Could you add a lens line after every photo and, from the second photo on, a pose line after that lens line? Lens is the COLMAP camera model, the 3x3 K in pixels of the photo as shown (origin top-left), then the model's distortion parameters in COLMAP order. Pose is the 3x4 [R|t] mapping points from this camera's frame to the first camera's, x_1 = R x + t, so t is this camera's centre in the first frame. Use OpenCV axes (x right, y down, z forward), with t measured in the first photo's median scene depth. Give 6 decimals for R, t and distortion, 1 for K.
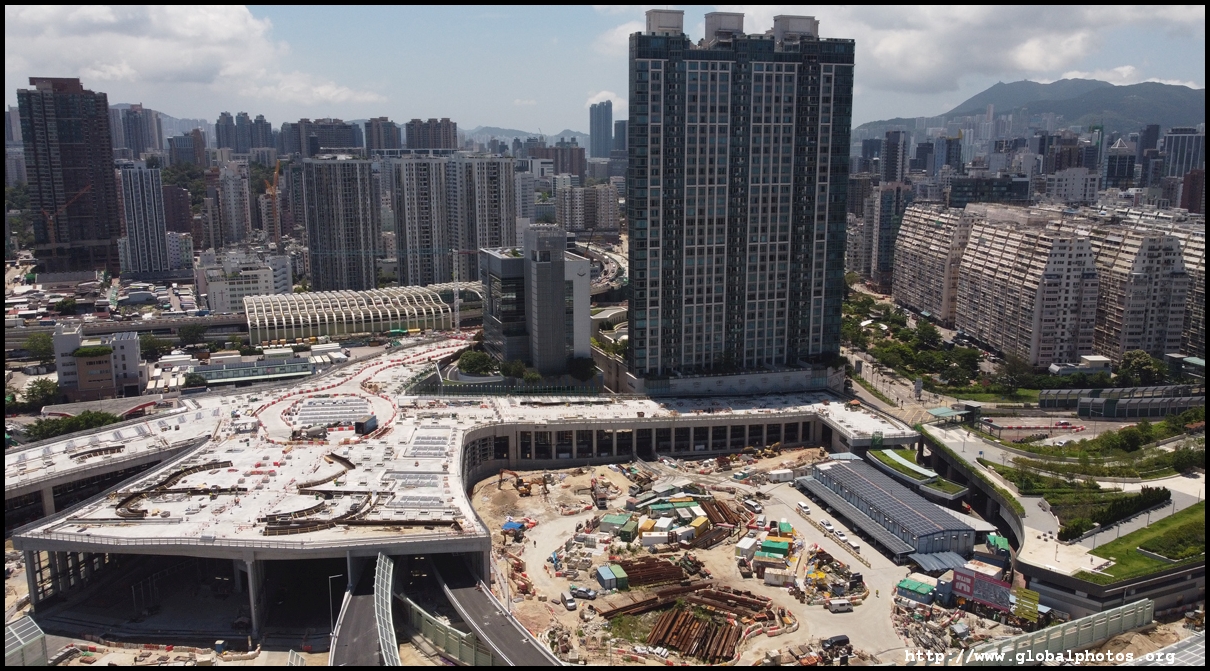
lens RADIAL K [[946.9, 0, 604.3], [0, 946.9, 340.2], [0, 0, 1]] dist [-0.001026, -0.000434]
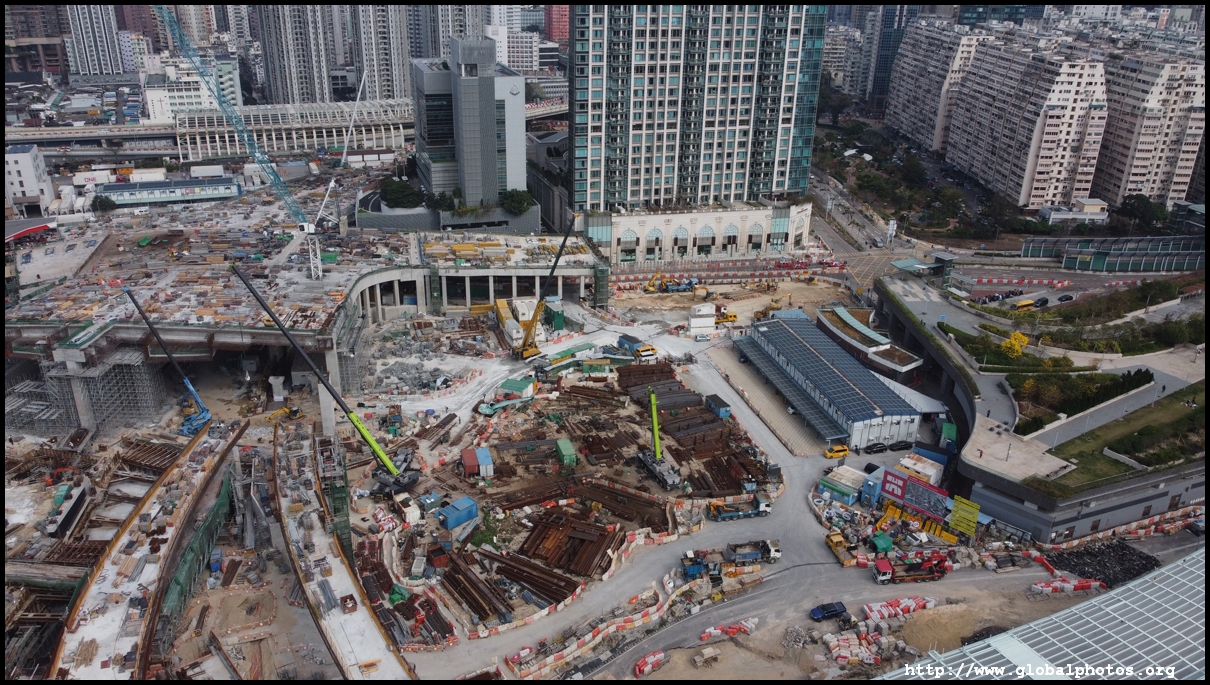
lens RADIAL K [[913.2, 0, 605.4], [0, 913.2, 343.0], [0, 0, 1]] dist [0.008052, -0.011221]
pose [[0.999637, 0.026656, -0.003966, 0.067253], [-0.025300, 0.978929, 0.202628, -0.016049], [0.009284, -0.202454, 0.979248, 0.123147]]
